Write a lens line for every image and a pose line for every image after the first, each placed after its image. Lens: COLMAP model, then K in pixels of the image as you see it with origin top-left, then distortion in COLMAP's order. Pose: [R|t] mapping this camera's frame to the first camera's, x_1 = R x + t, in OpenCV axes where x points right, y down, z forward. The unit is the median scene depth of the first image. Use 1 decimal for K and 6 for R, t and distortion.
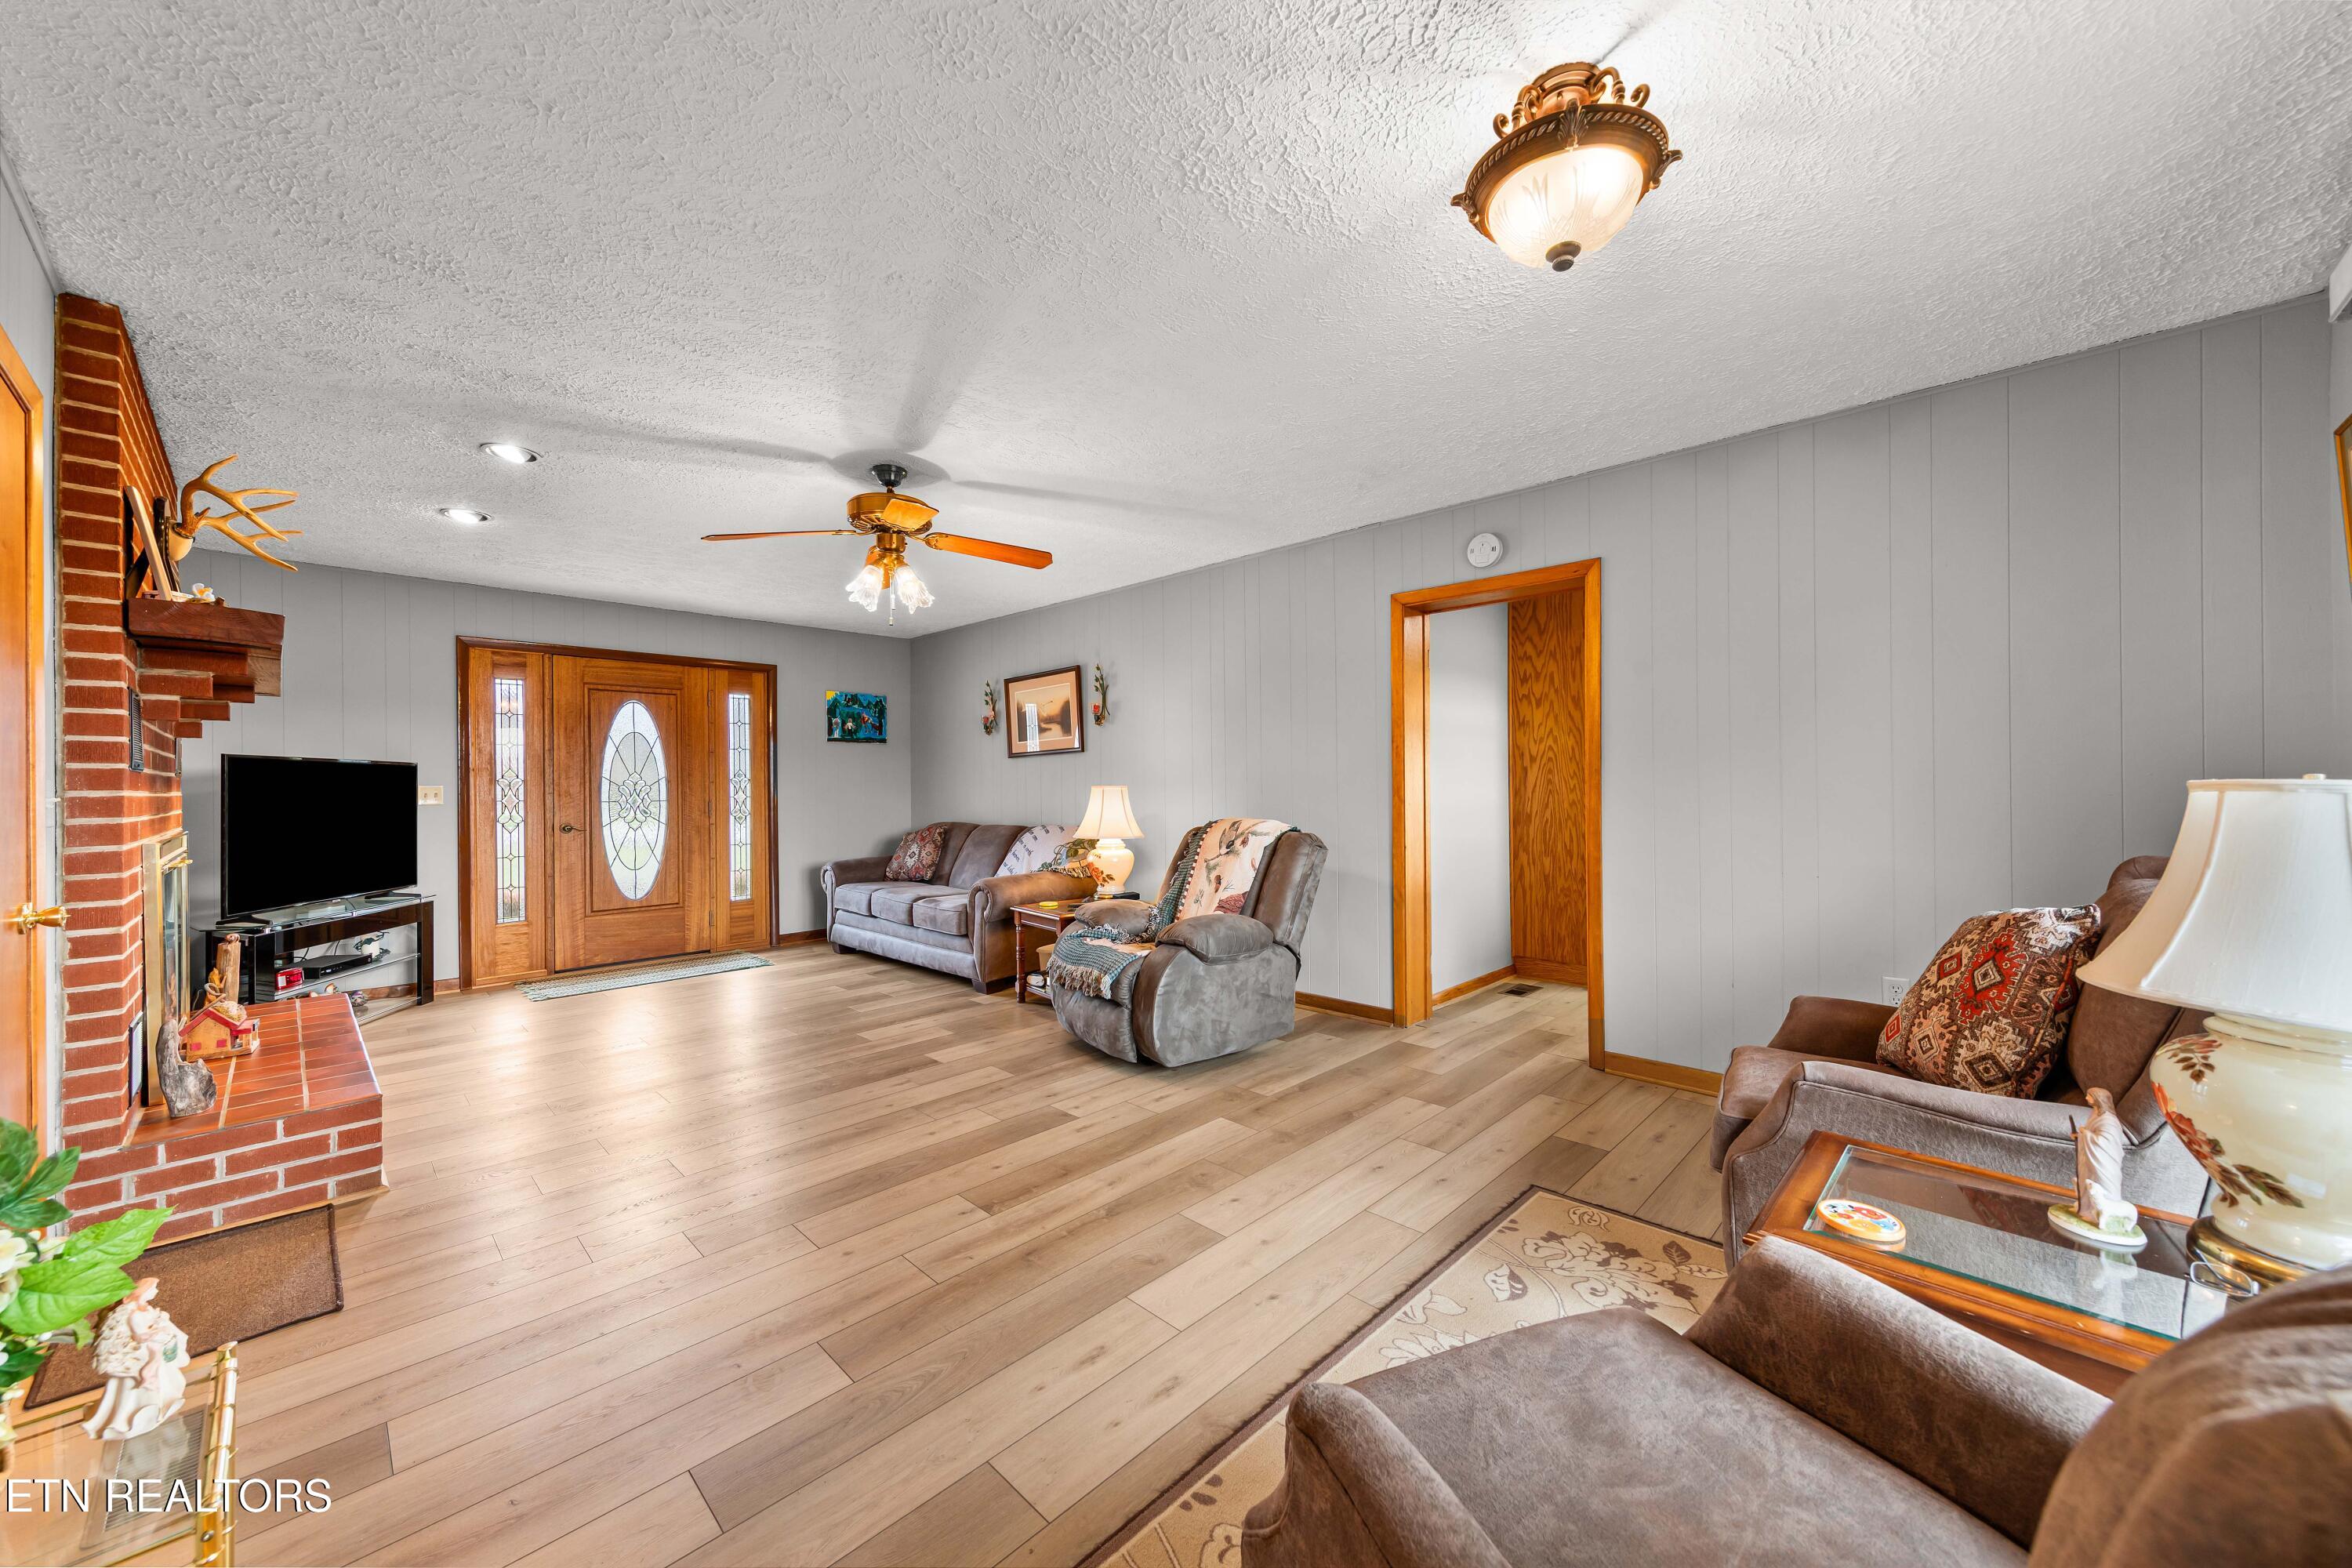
lens RADIAL K [[867.7, 0, 1178.9], [0, 867.7, 783.1], [0, 0, 1]] dist [0.000360, -0.000016]
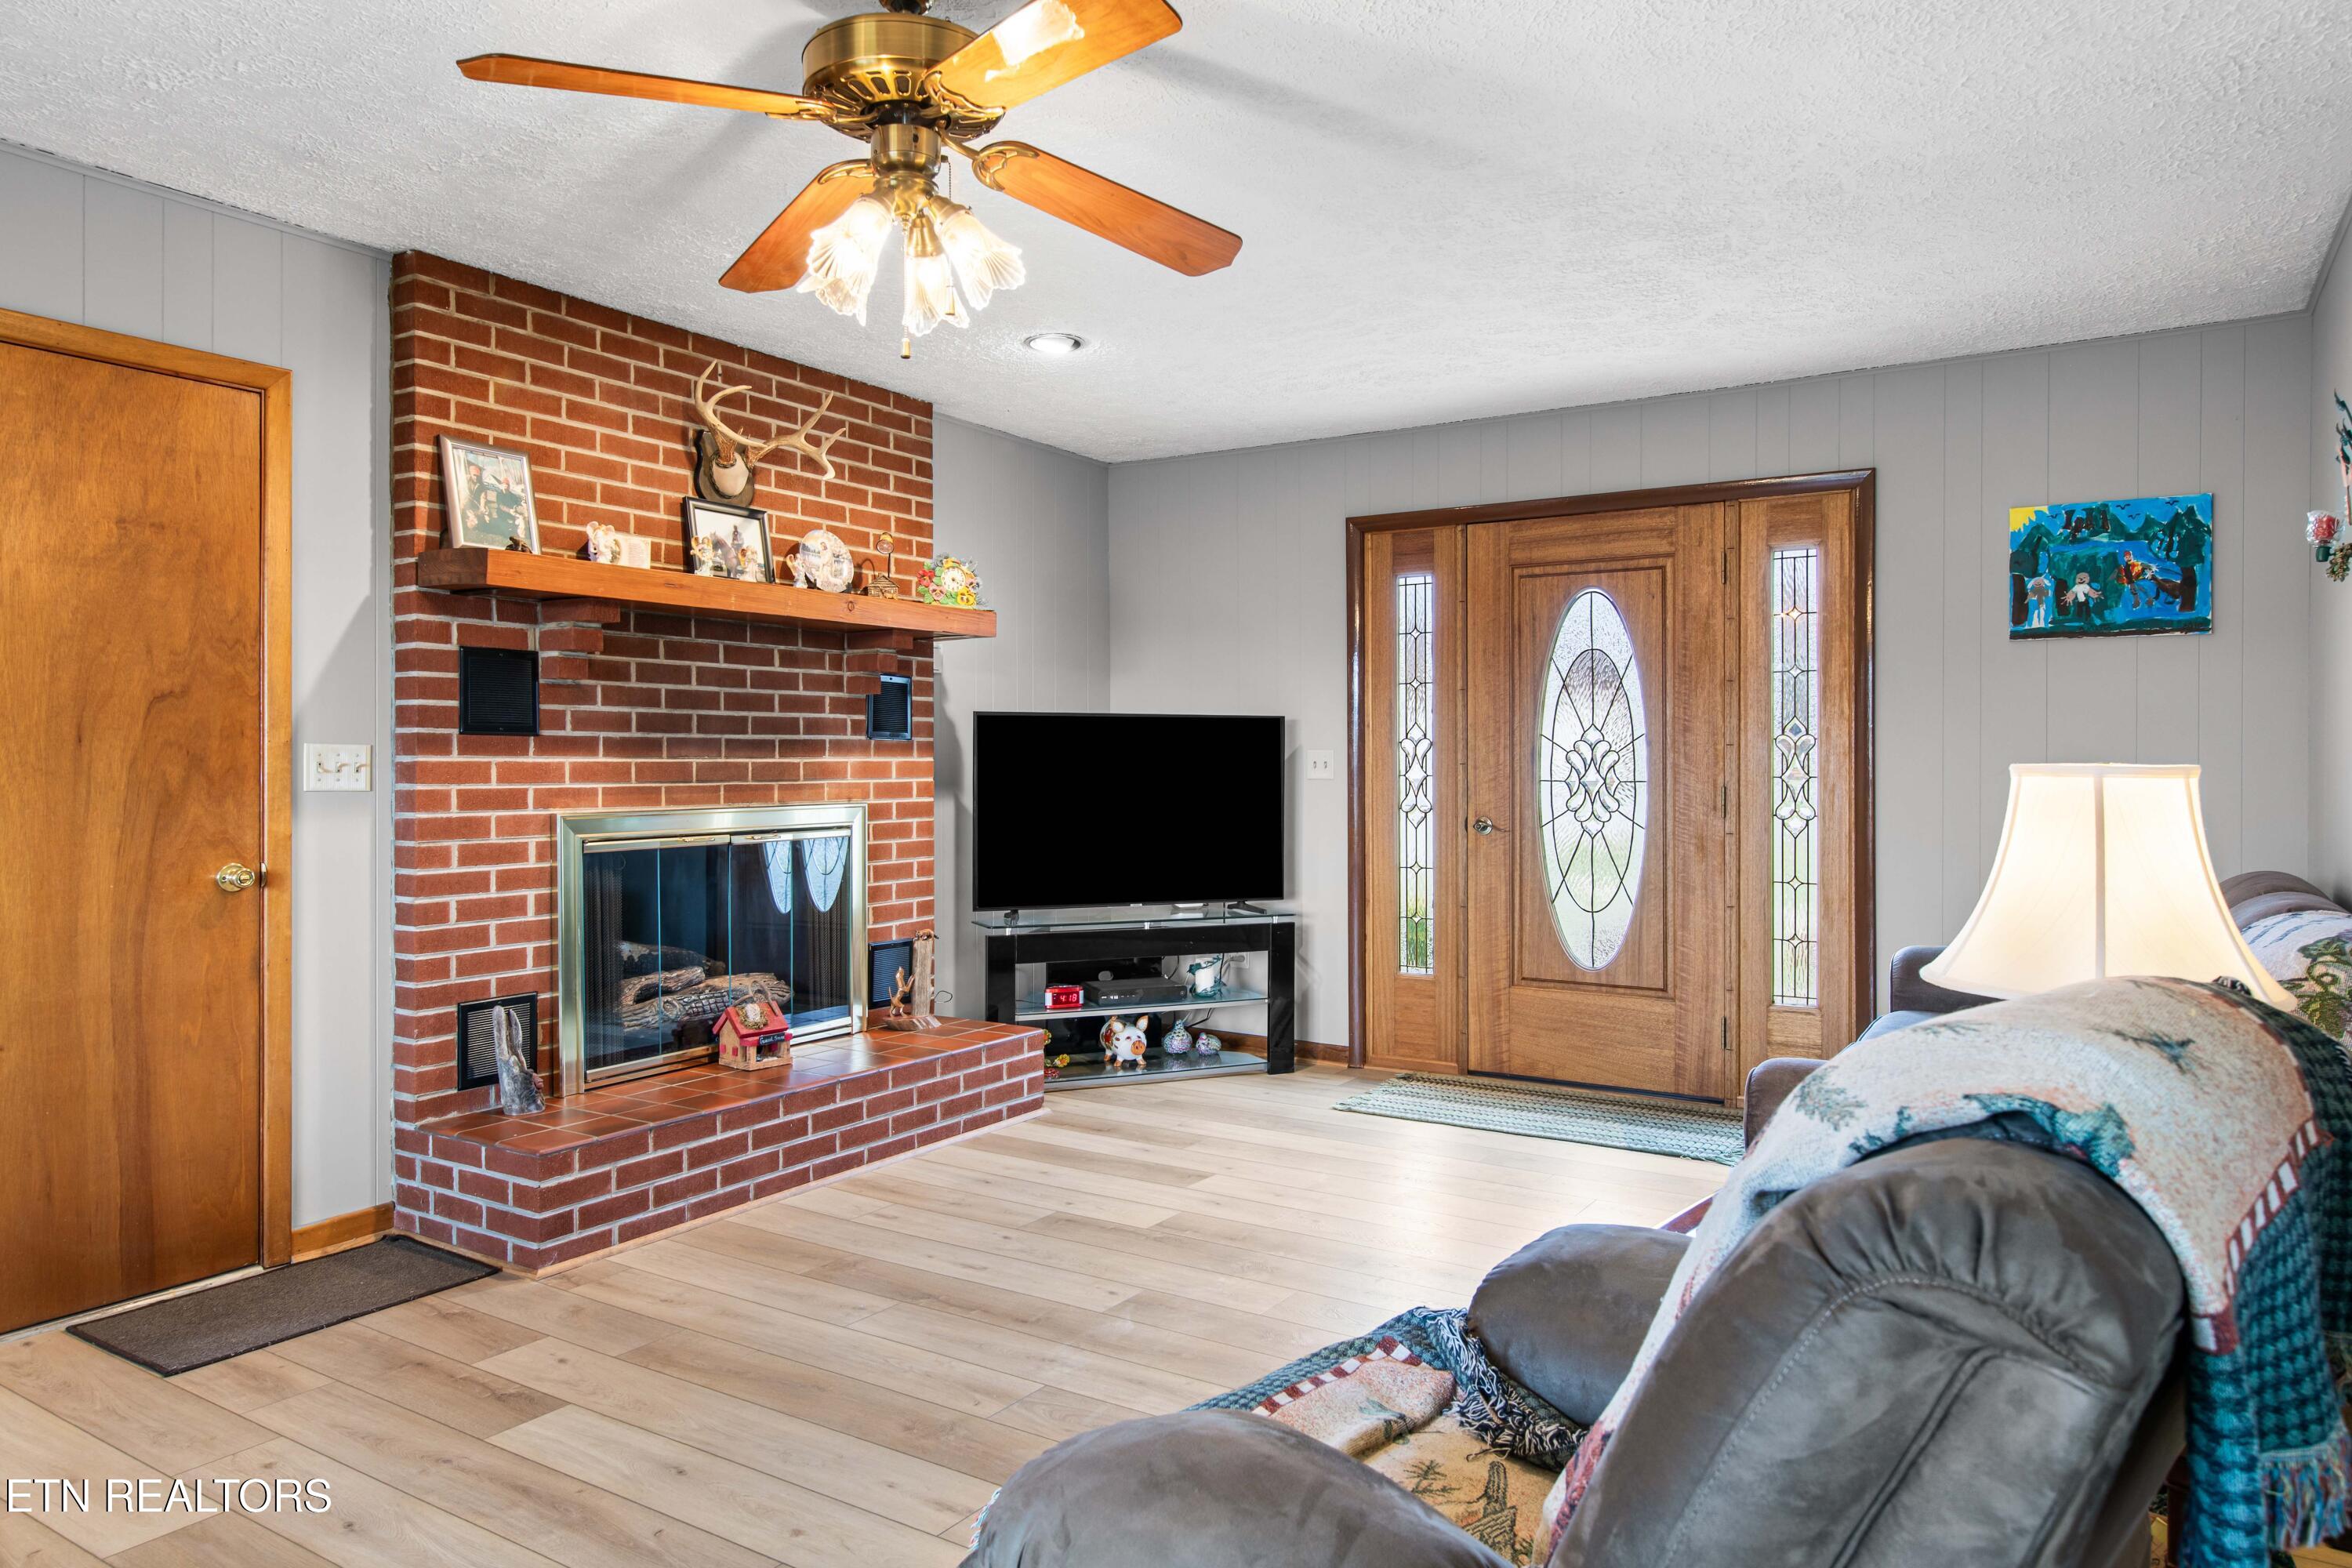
lens RADIAL K [[1512.0, 0, 1169.5], [0, 1512.0, 769.6], [0, 0, 1]] dist [0.003687, 0.000569]
pose [[0.190273, 0.015958, -0.981602, 0.223822], [0.000075, 0.999868, 0.016269, -0.000599], [0.981731, -0.003170, 0.190246, 0.584197]]
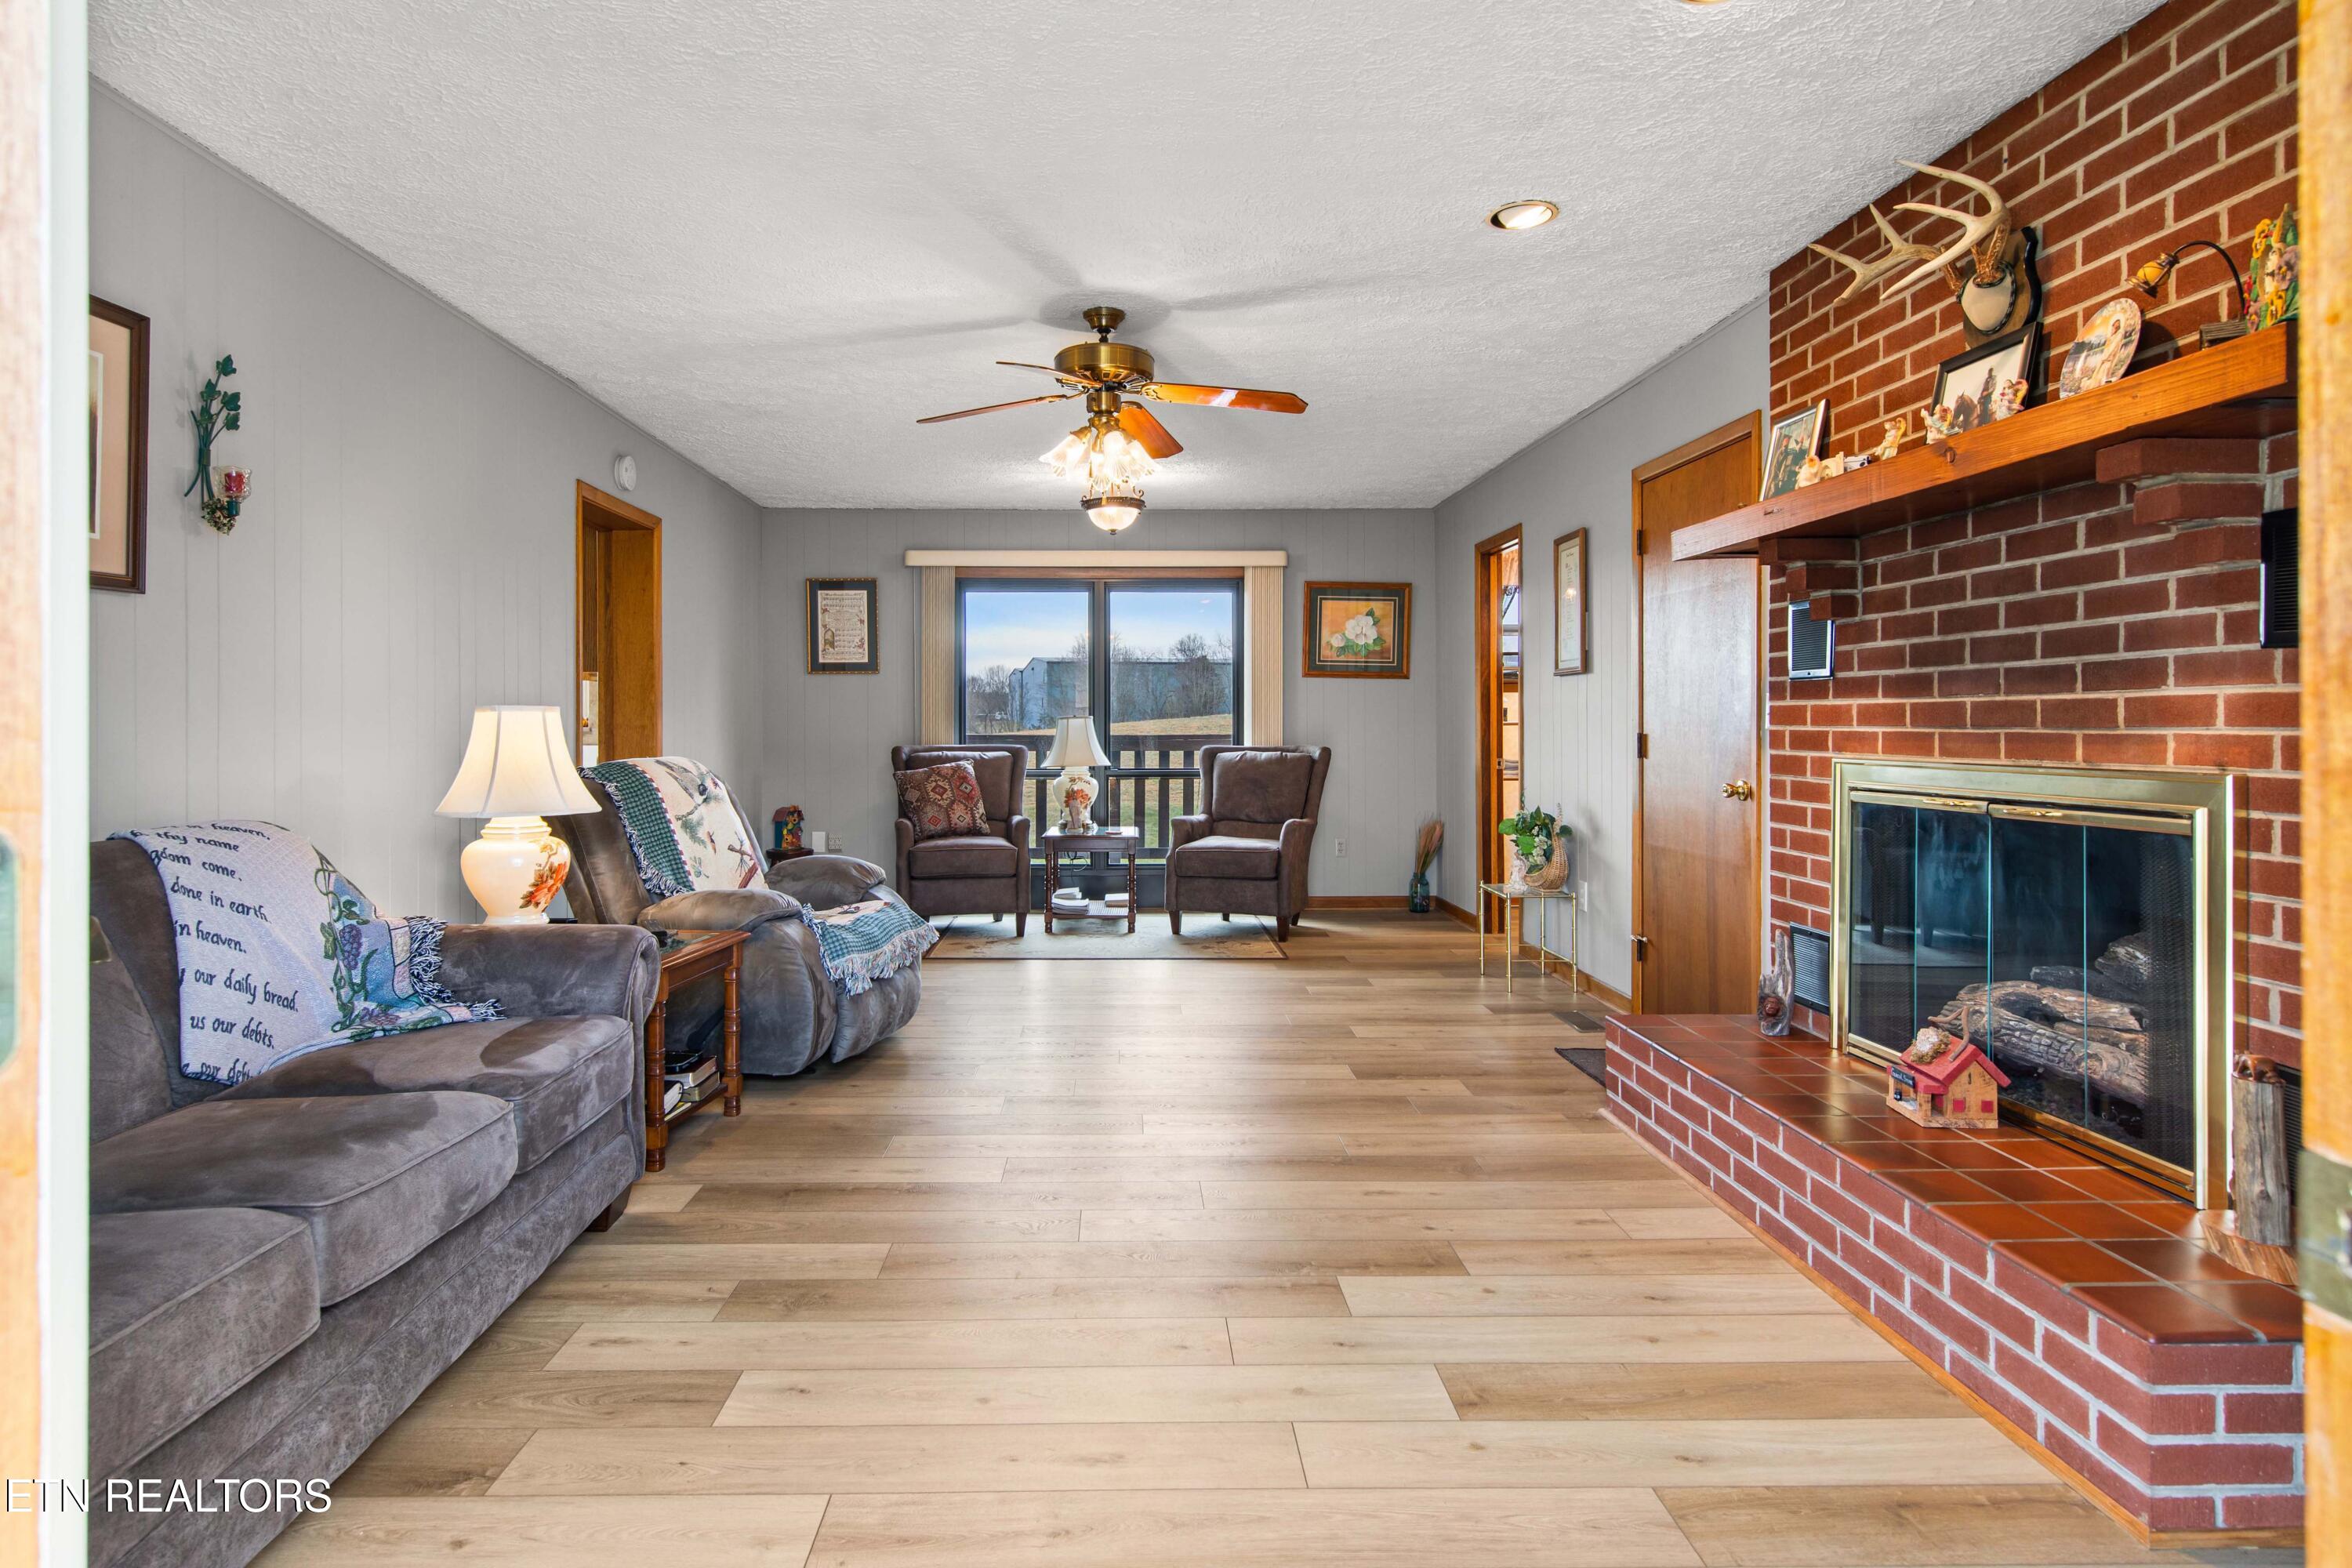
lens RADIAL K [[1274.6, 0, 1141.6], [0, 1274.6, 730.0], [0, 0, 1]] dist [0.007022, 0.001177]
pose [[-0.706754, 0.006455, 0.707430, -0.715914], [0.006043, 0.999977, -0.003087, 0.019022], [-0.707433, 0.002093, -0.706777, 1.076308]]
